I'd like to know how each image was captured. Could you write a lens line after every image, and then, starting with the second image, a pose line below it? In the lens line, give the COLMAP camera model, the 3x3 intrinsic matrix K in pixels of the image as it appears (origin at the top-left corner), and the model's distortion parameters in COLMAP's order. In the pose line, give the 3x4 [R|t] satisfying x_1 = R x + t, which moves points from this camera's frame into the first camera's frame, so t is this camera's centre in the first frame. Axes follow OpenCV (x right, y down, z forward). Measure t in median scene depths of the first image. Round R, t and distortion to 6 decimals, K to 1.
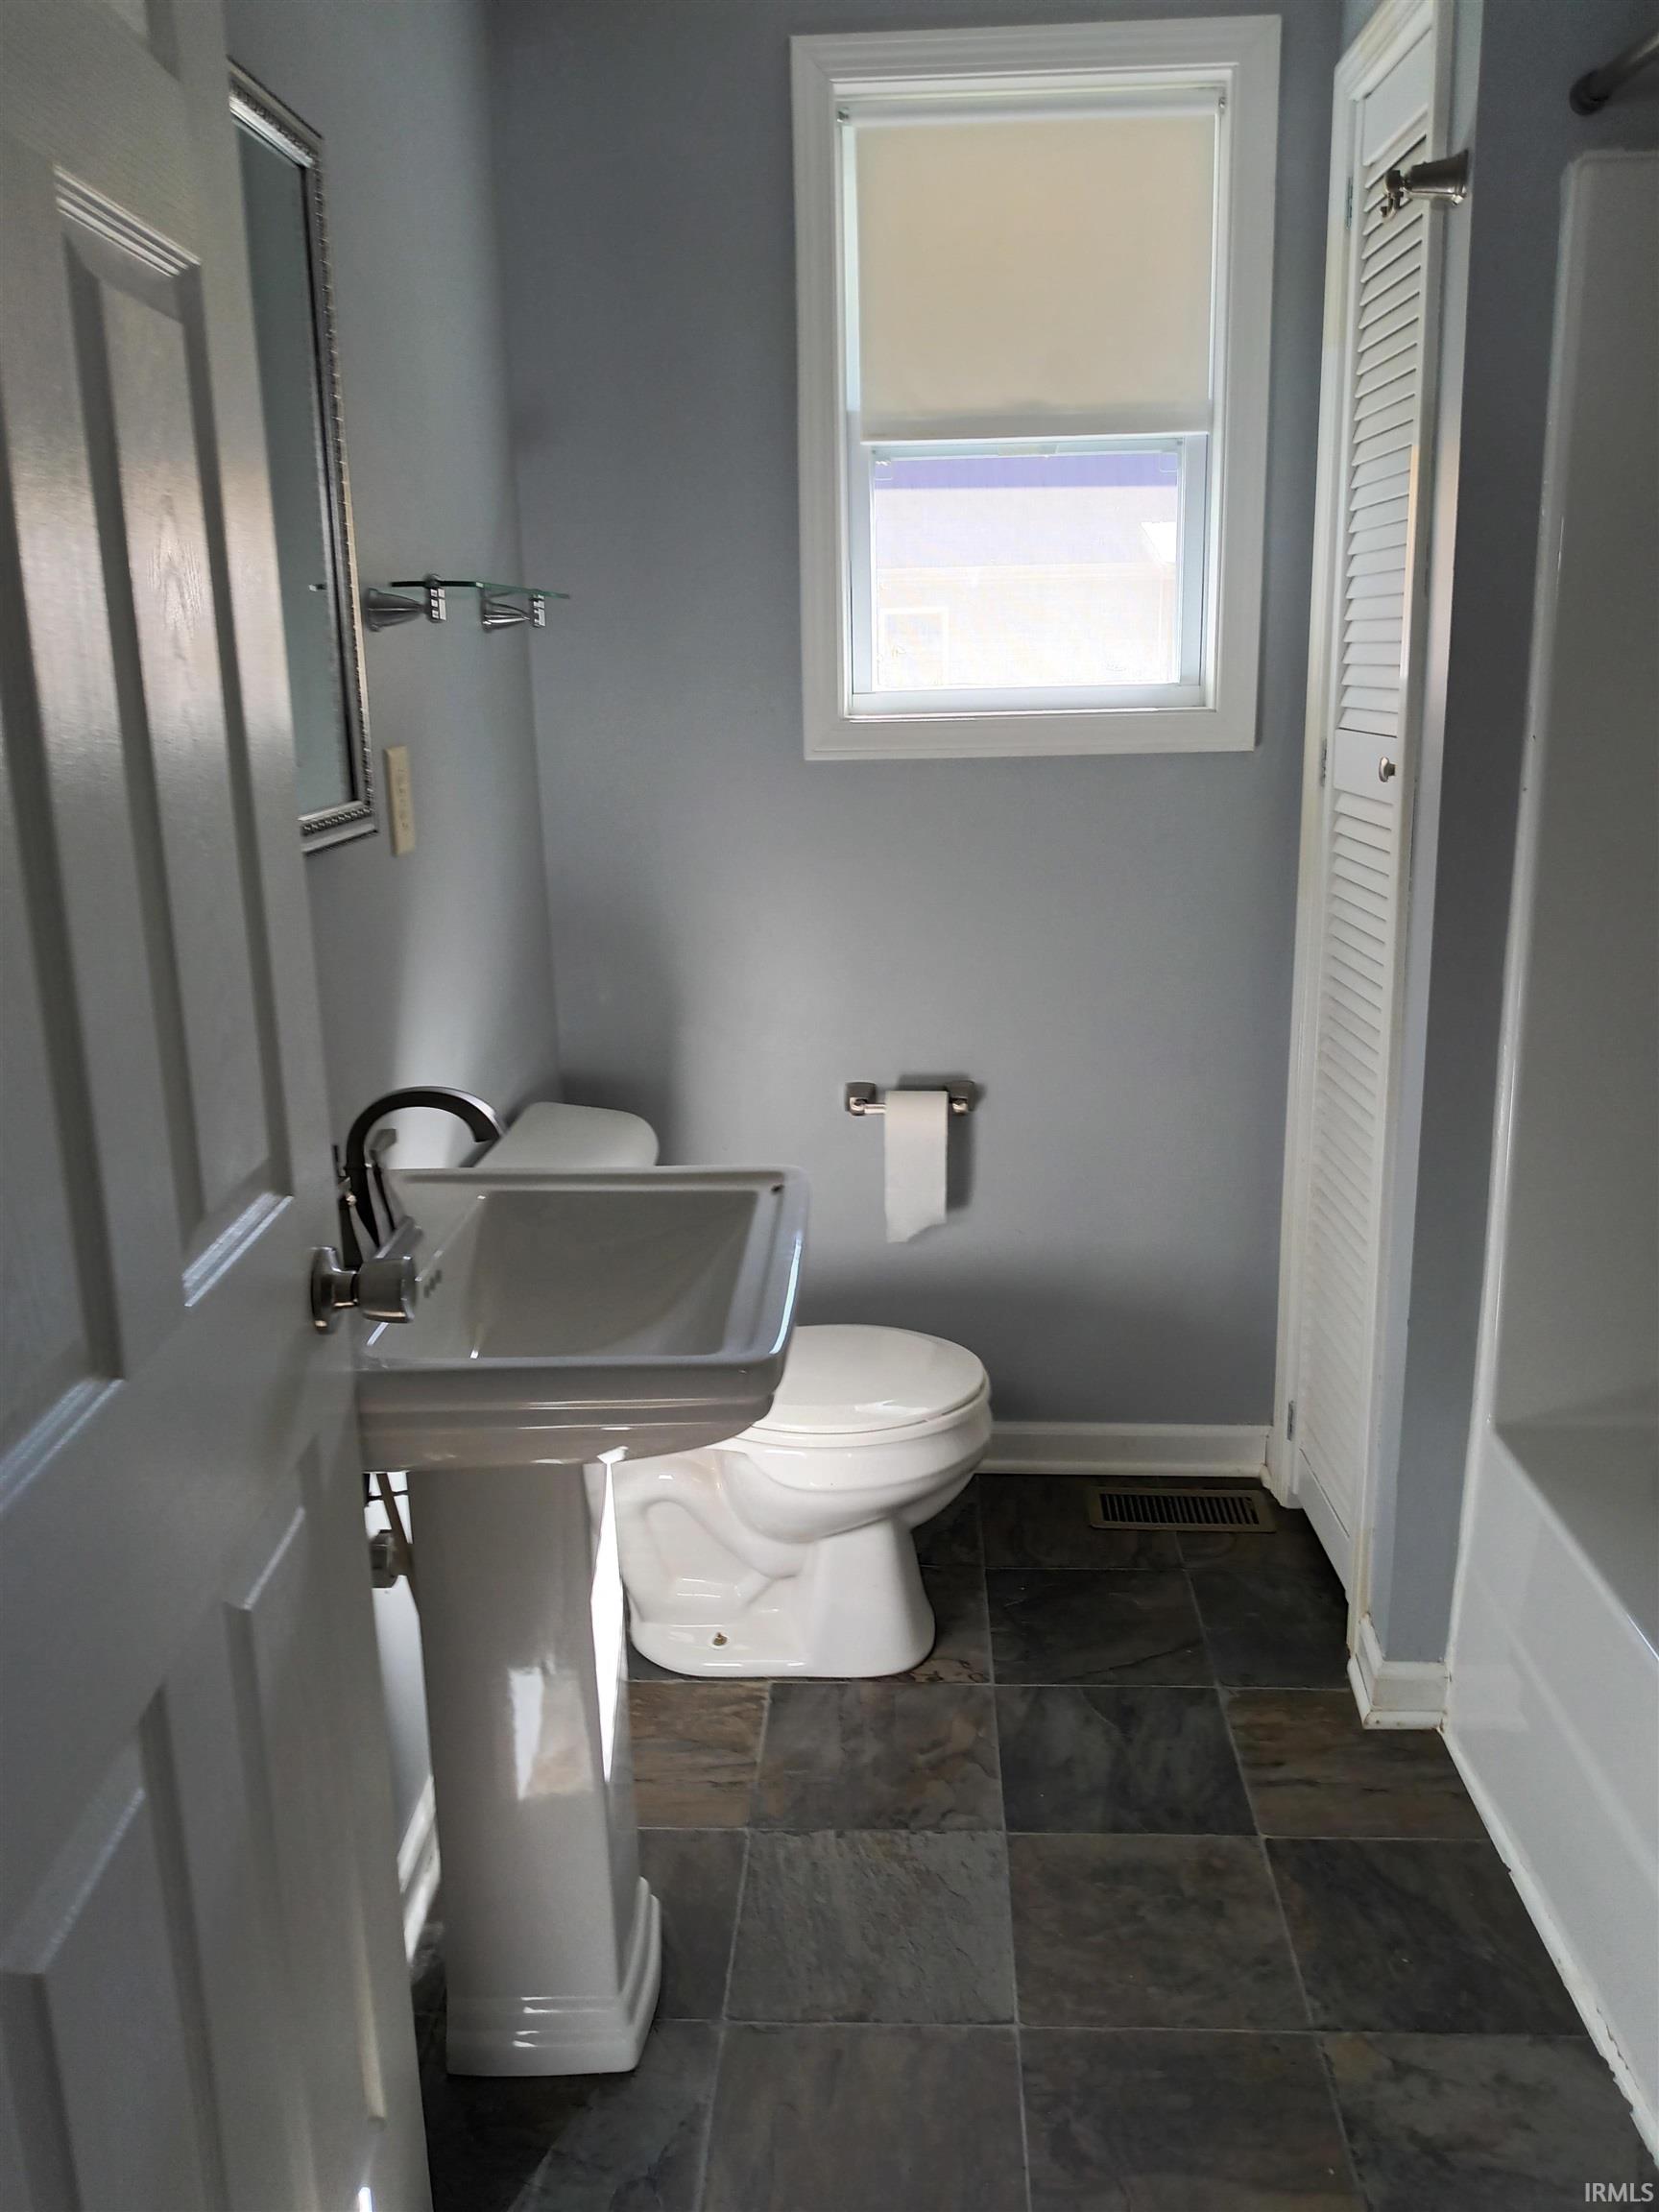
lens RADIAL K [[1788.8, 0, 838.0], [0, 1788.8, 1137.9], [0, 0, 1]] dist [0.026410, -0.058331]
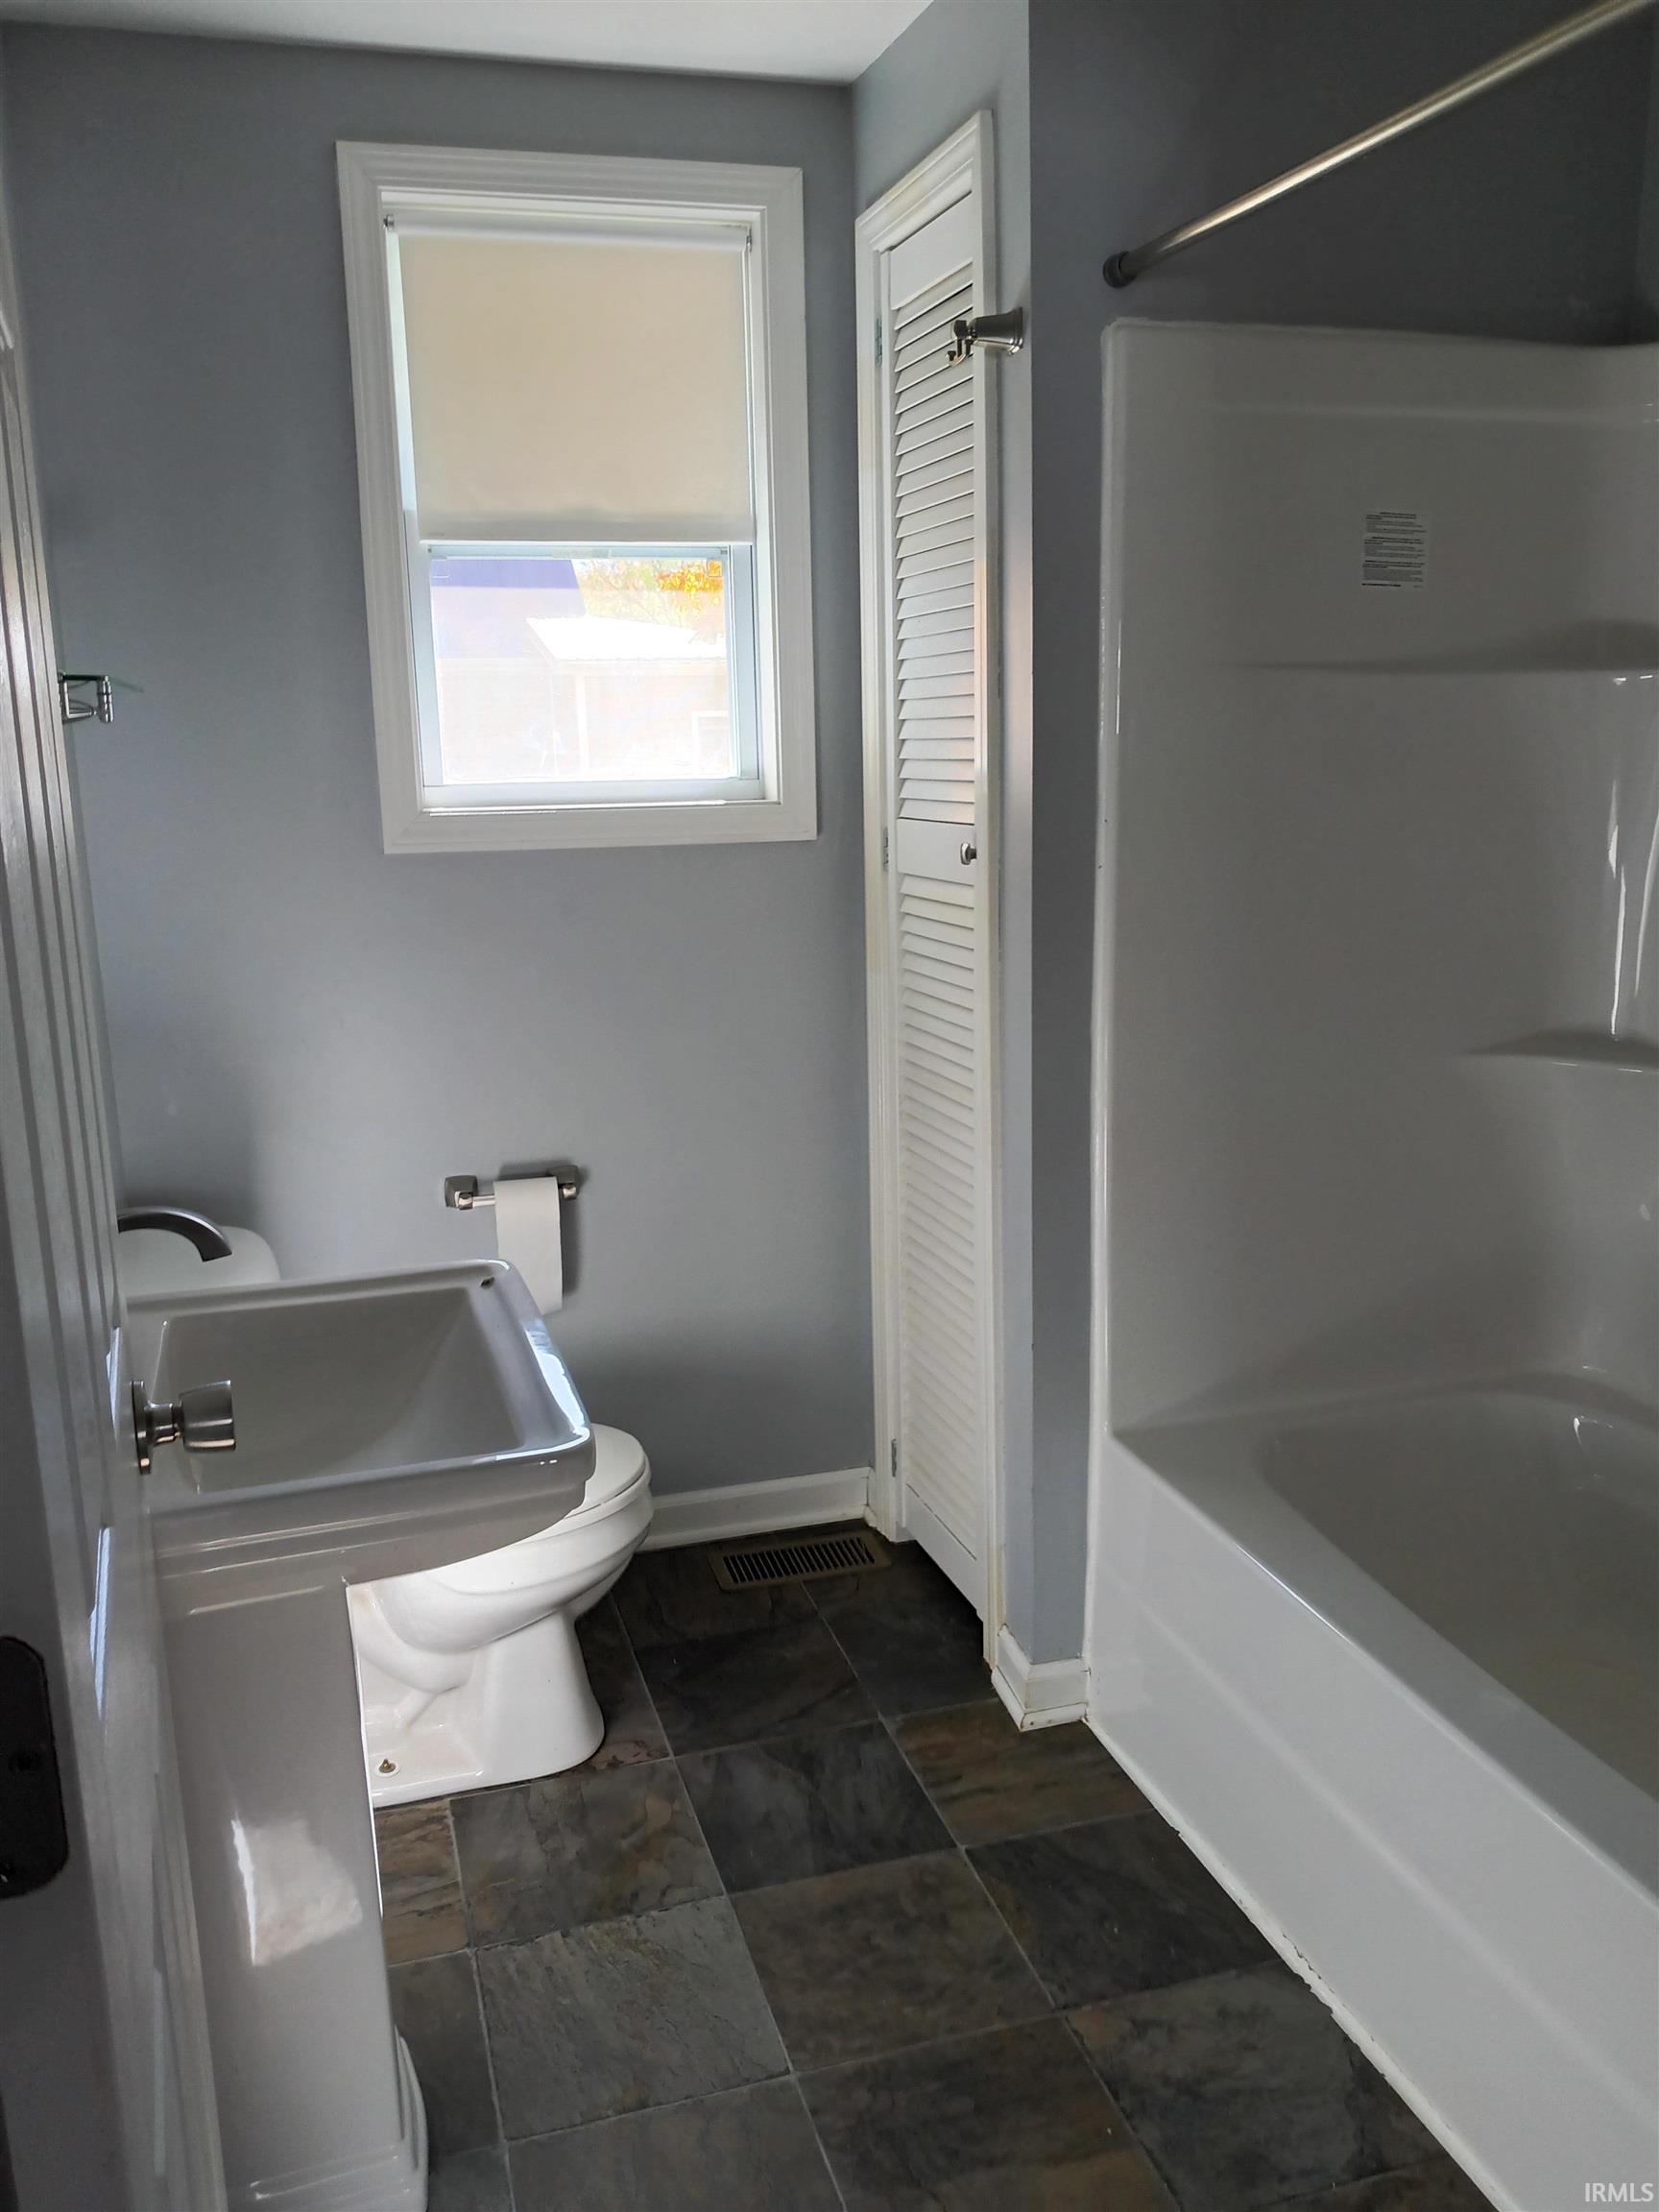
lens RADIAL K [[1788.8, 0, 861.5], [0, 1788.8, 1136.6], [0, 0, 1]] dist [0.026410, -0.058331]
pose [[0.940710, -0.075388, 0.330729, -0.124391], [0.091161, 0.995308, -0.032421, -0.000810], [-0.326733, 0.060648, 0.943169, -0.008049]]
